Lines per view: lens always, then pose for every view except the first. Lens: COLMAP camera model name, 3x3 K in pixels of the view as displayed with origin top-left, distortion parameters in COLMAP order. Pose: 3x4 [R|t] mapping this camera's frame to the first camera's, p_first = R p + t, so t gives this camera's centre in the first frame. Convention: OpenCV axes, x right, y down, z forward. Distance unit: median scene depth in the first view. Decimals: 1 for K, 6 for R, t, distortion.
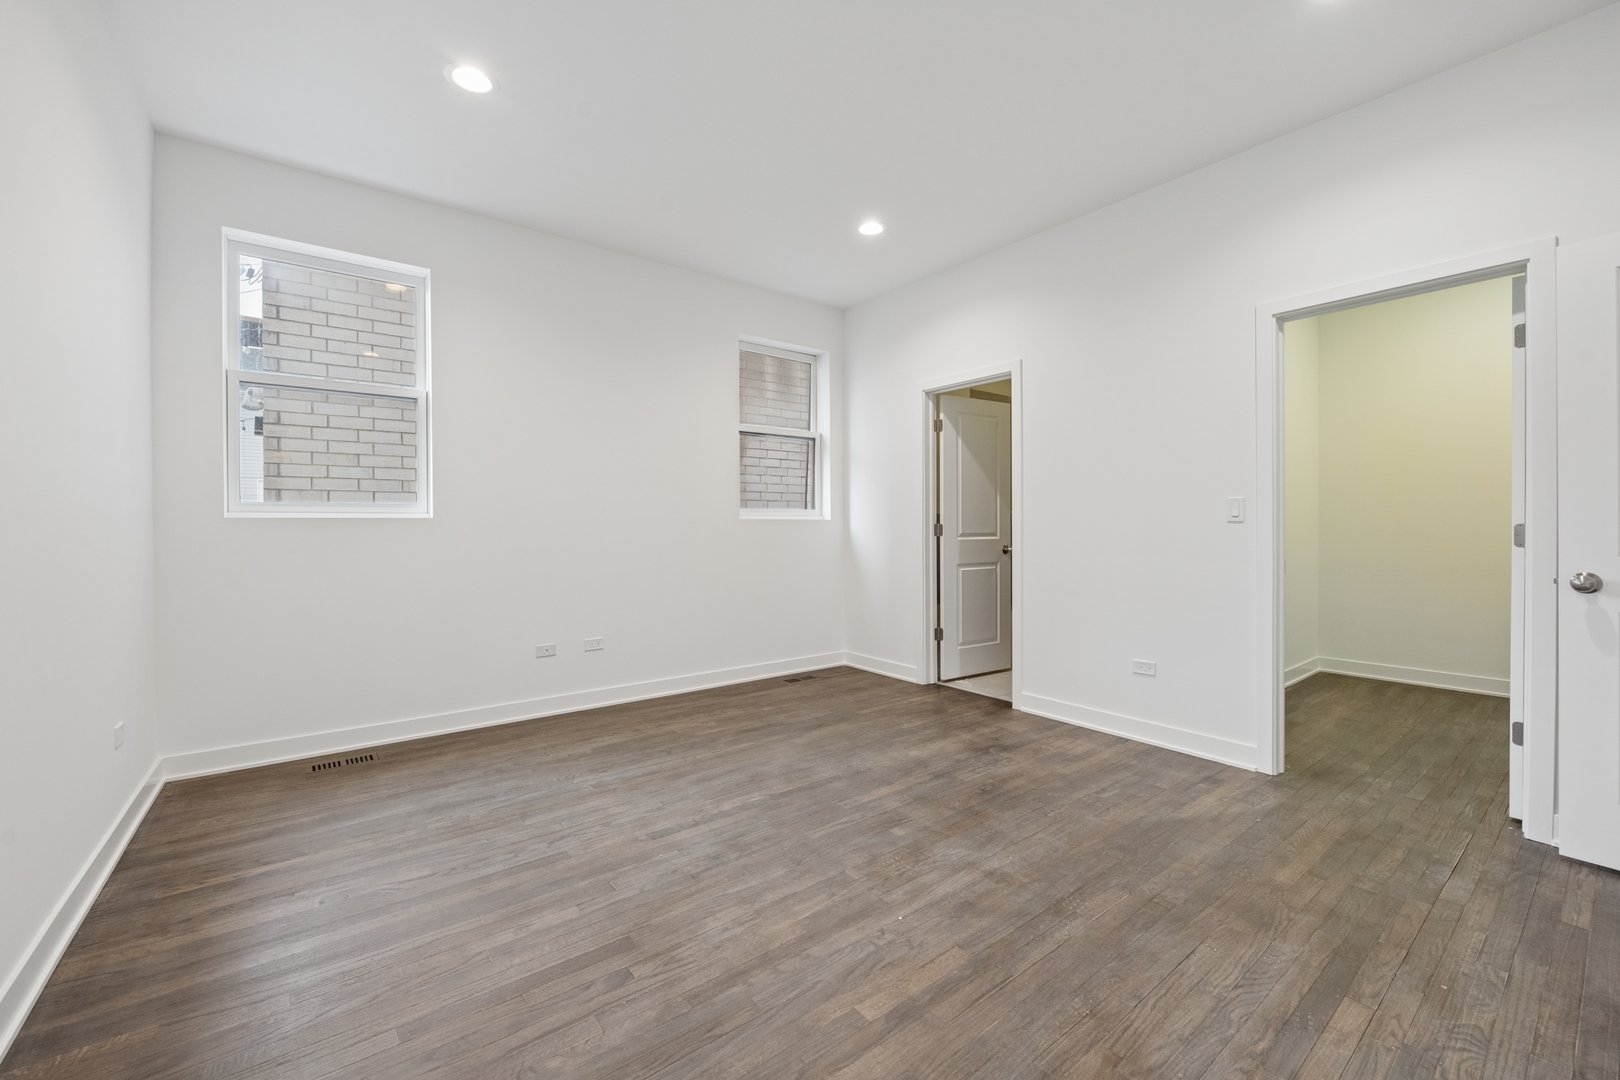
lens RADIAL K [[651.2, 0, 811.6], [0, 651.2, 522.4], [0, 0, 1]] dist [-0.006793, -0.000182]
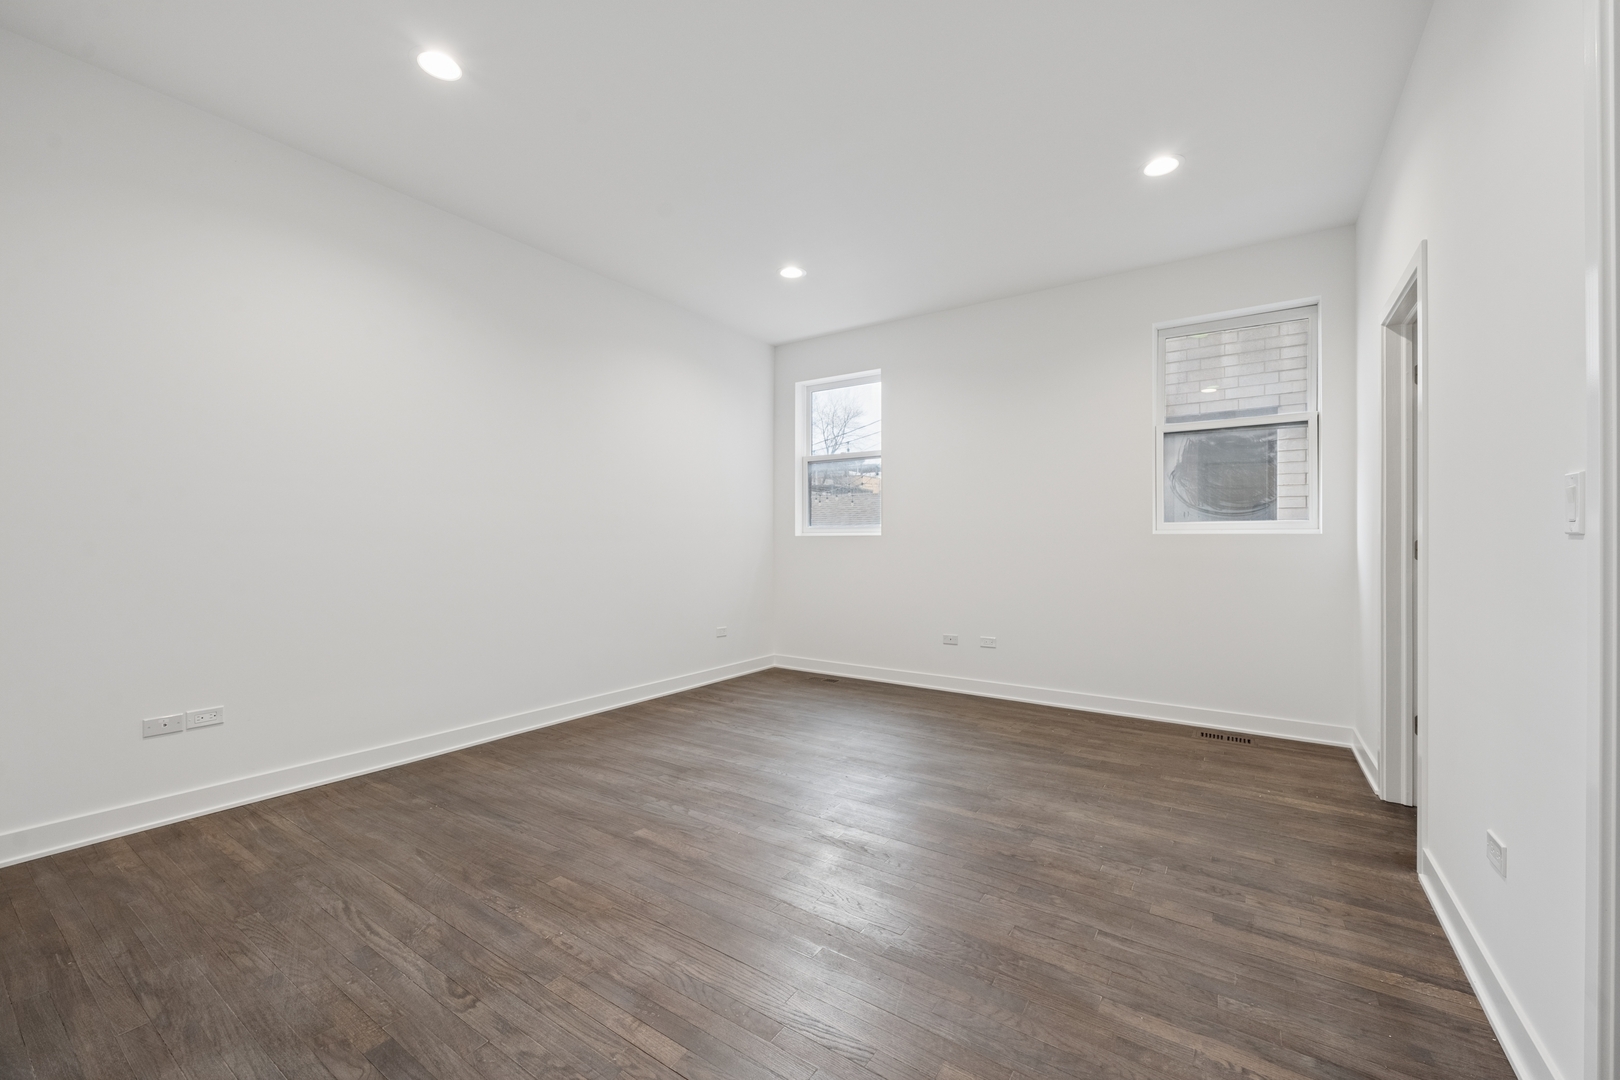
lens RADIAL K [[651.2, 0, 811.6], [0, 651.2, 522.4], [0, 0, 1]] dist [-0.006793, -0.000182]
pose [[0.307289, -0.023755, -0.951320, 0.800815], [-0.000007, 0.999688, -0.024965, 0.002287], [0.951616, 0.007678, 0.307193, 0.396665]]
